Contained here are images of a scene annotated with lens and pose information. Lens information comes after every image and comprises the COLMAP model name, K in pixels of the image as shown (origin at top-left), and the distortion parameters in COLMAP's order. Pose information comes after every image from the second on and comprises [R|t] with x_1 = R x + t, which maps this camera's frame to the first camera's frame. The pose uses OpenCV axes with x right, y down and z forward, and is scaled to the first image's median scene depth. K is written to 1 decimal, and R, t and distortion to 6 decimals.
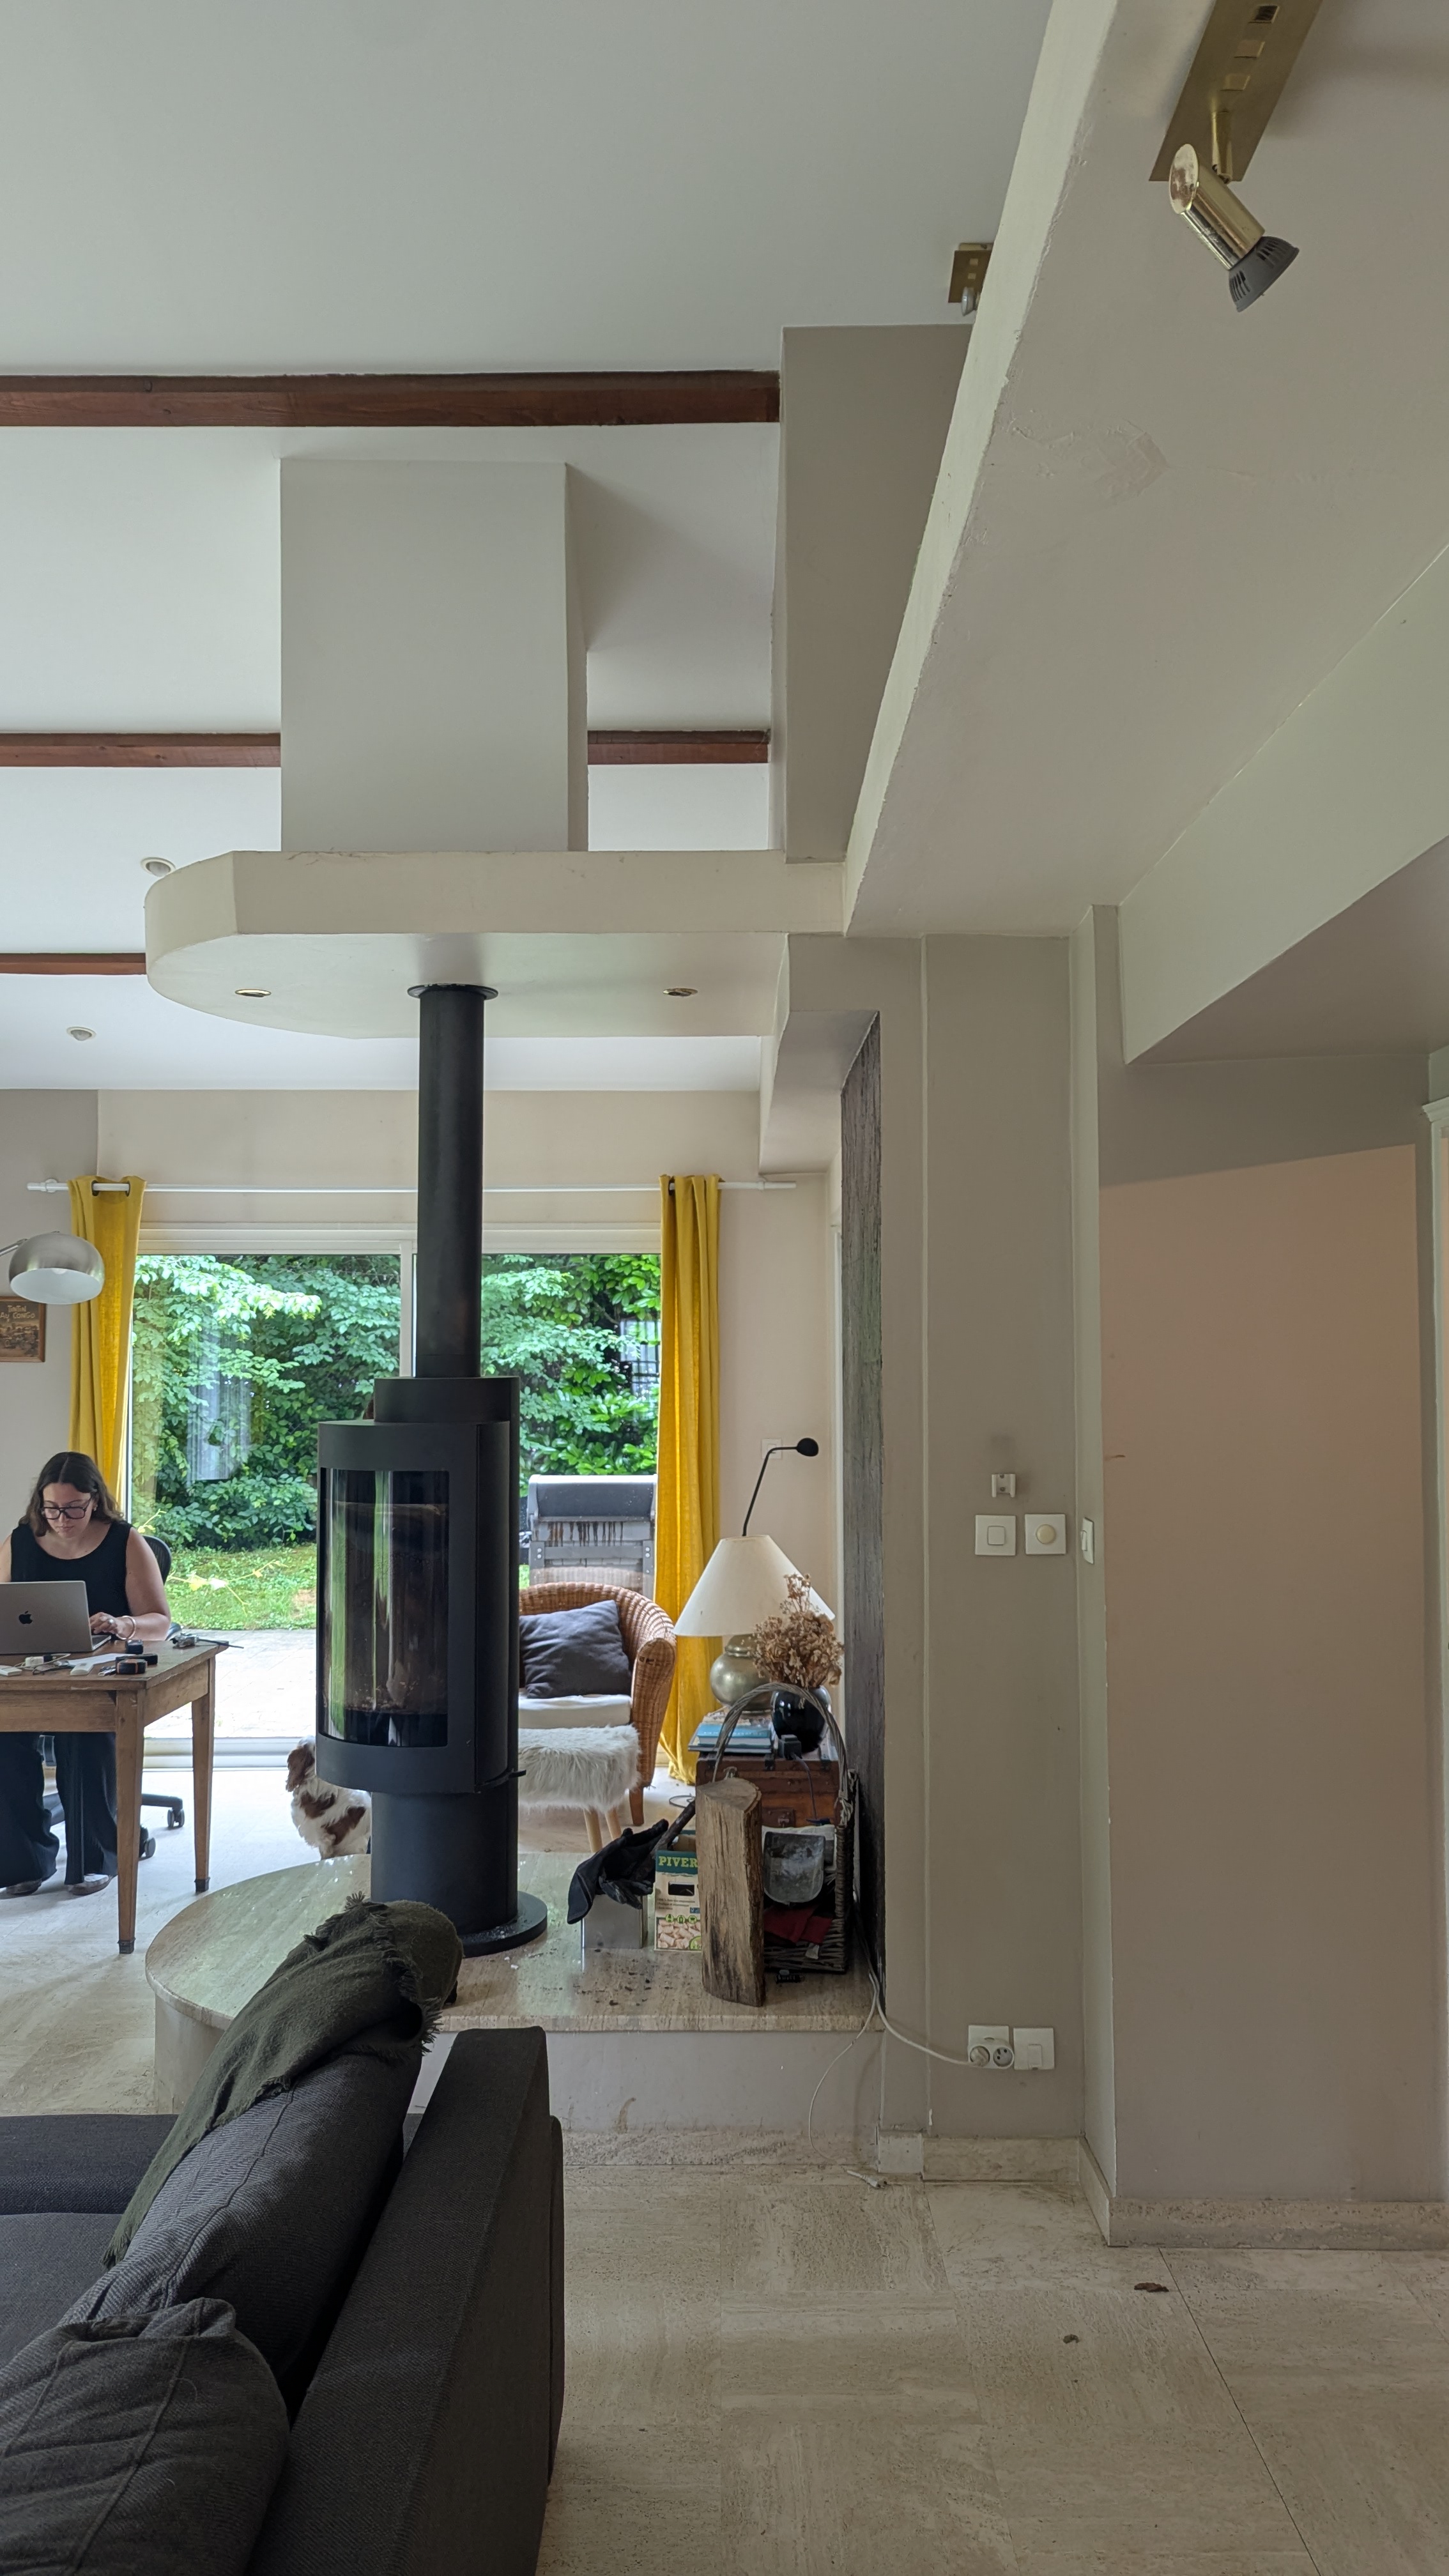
lens RADIAL K [[1861.3, 0, 716.6], [0, 1861.3, 1288.4], [0, 0, 1]] dist [0.064566, -0.070084]
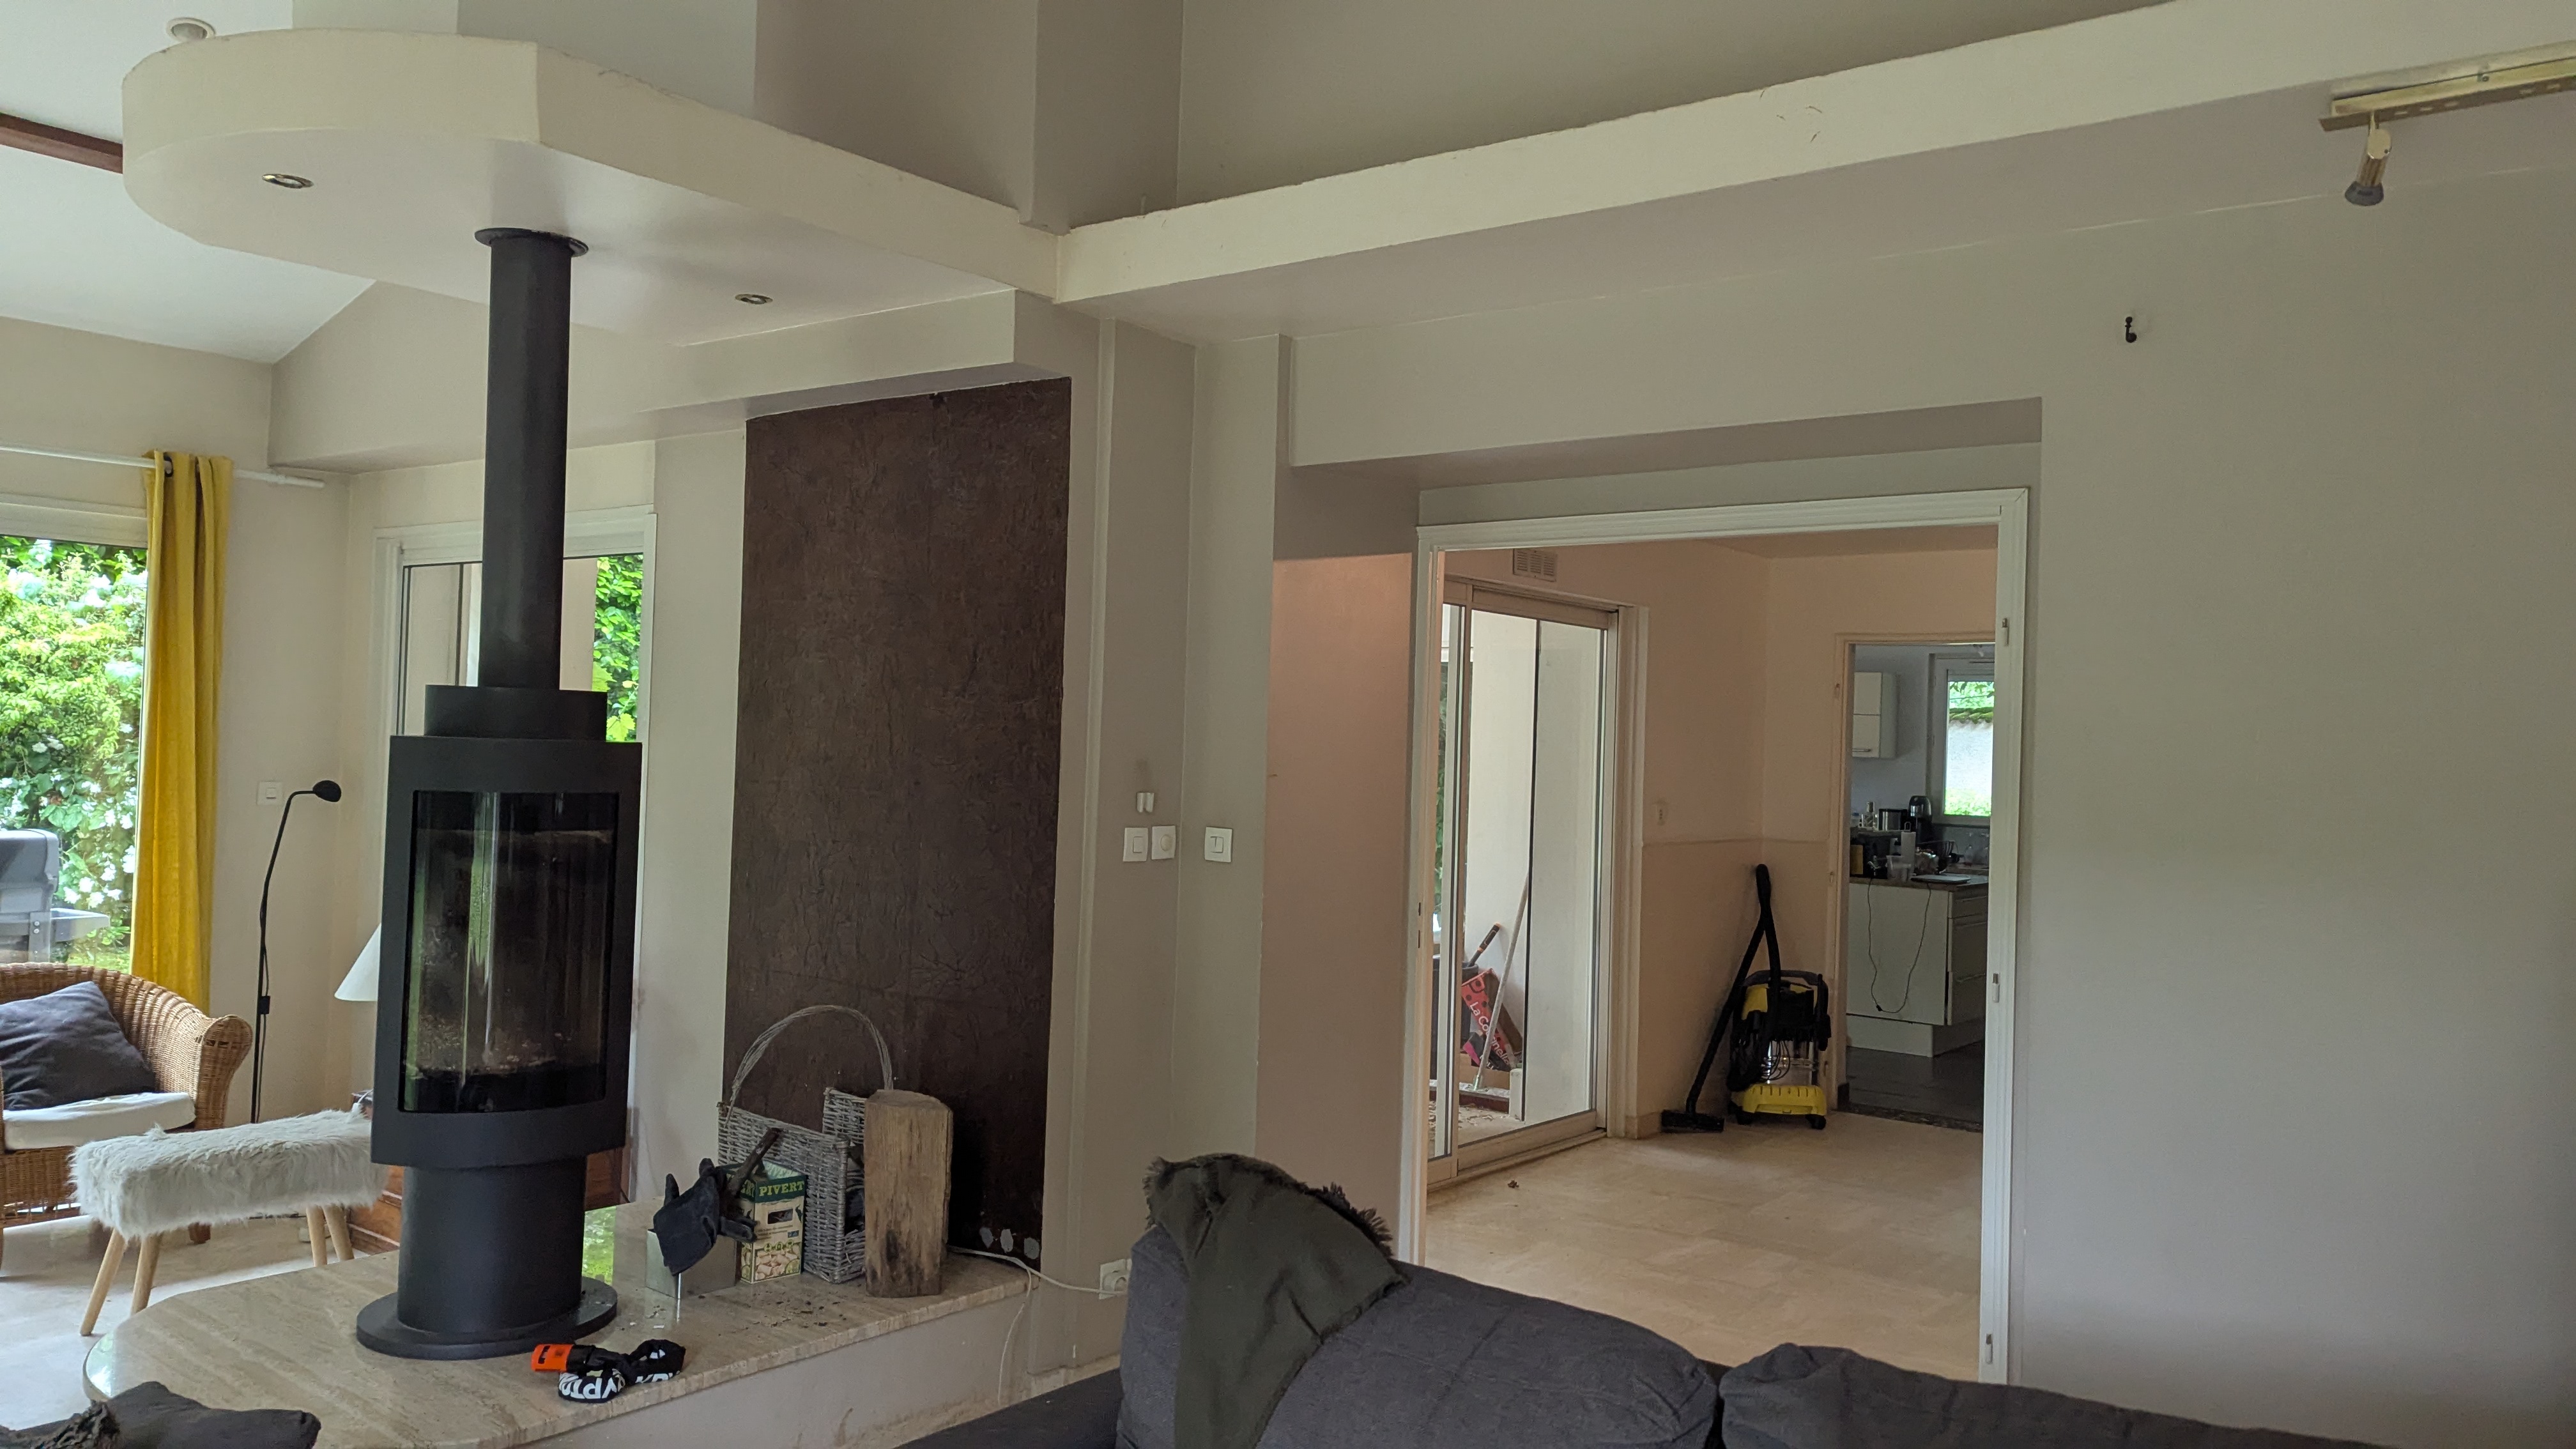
lens RADIAL K [[1861.3, 0, 1313.4], [0, 1861.3, 706.2], [0, 0, 1]] dist [0.064566, -0.070084]
pose [[0.596679, 0.039677, 0.801499, -0.613790], [-0.059712, 0.998203, -0.004961, 0.037724], [-0.800256, -0.044899, 0.597976, 0.182166]]
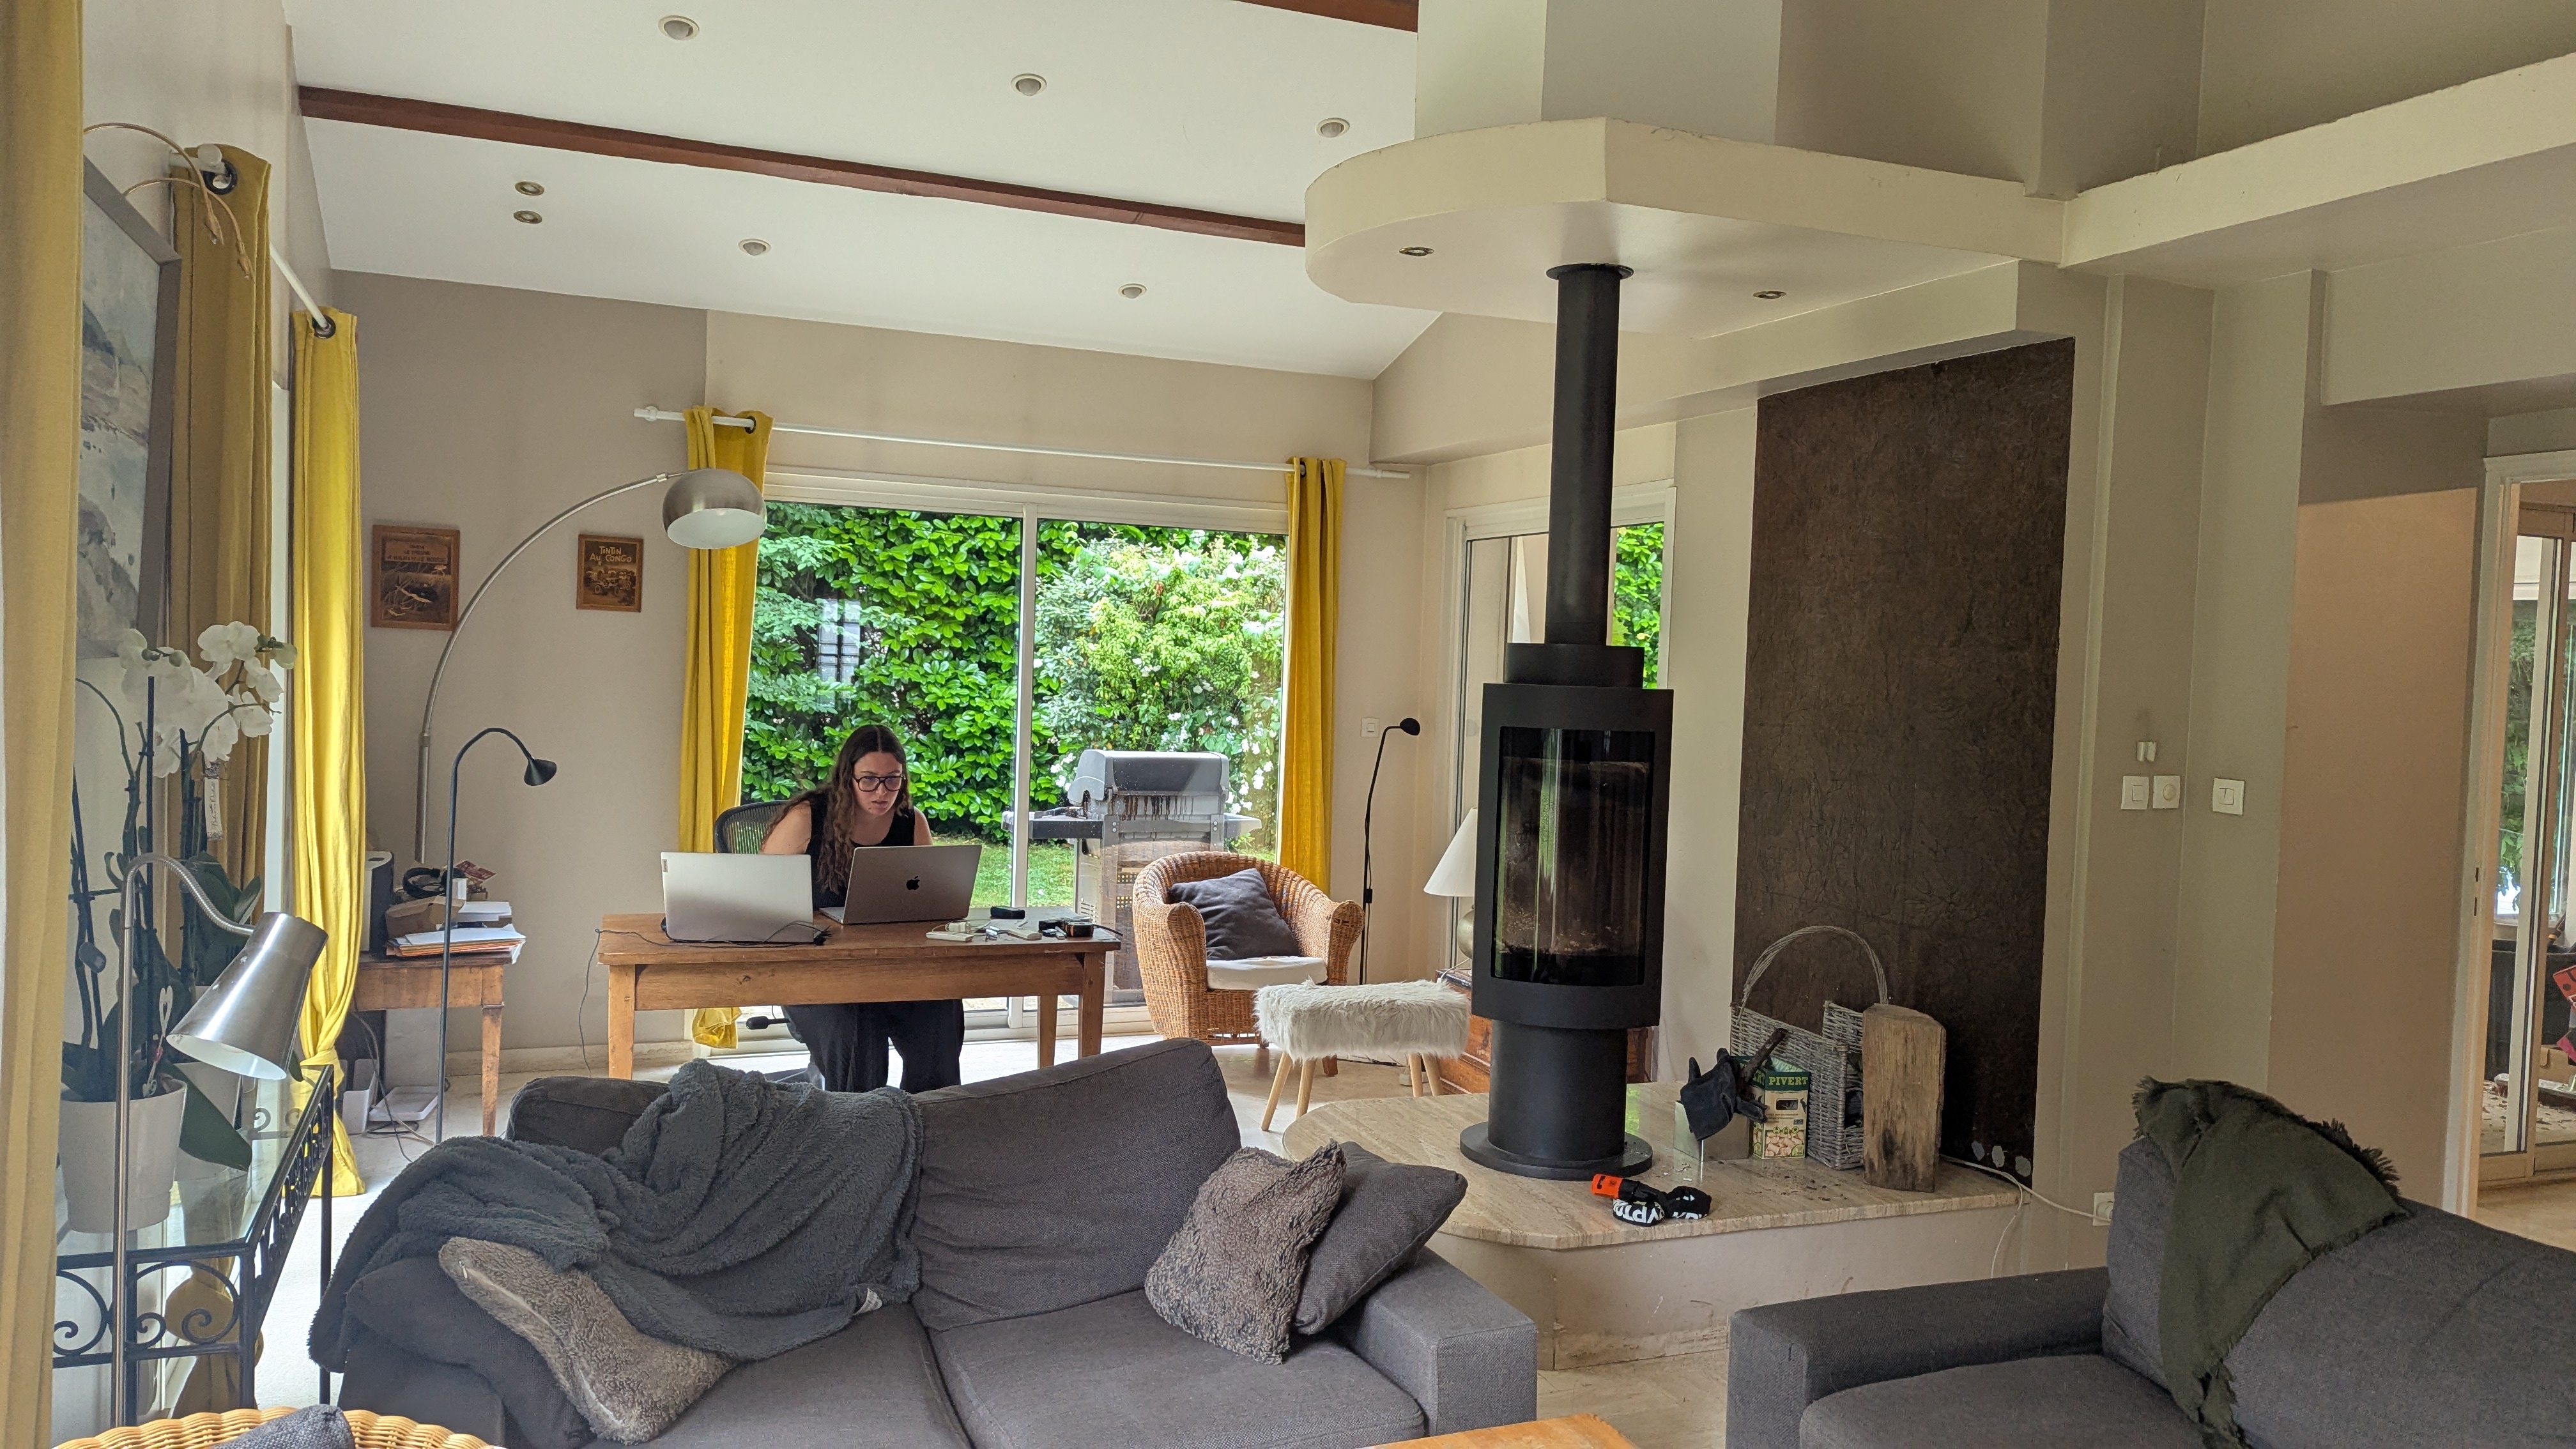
lens RADIAL K [[1861.3, 0, 1271.5], [0, 1861.3, 736.6], [0, 0, 1]] dist [0.064566, -0.070084]
pose [[0.921840, 0.019367, 0.387086, -0.699579], [-0.050308, 0.996280, 0.069960, 0.034040], [-0.384292, -0.083966, 0.919385, 0.092898]]
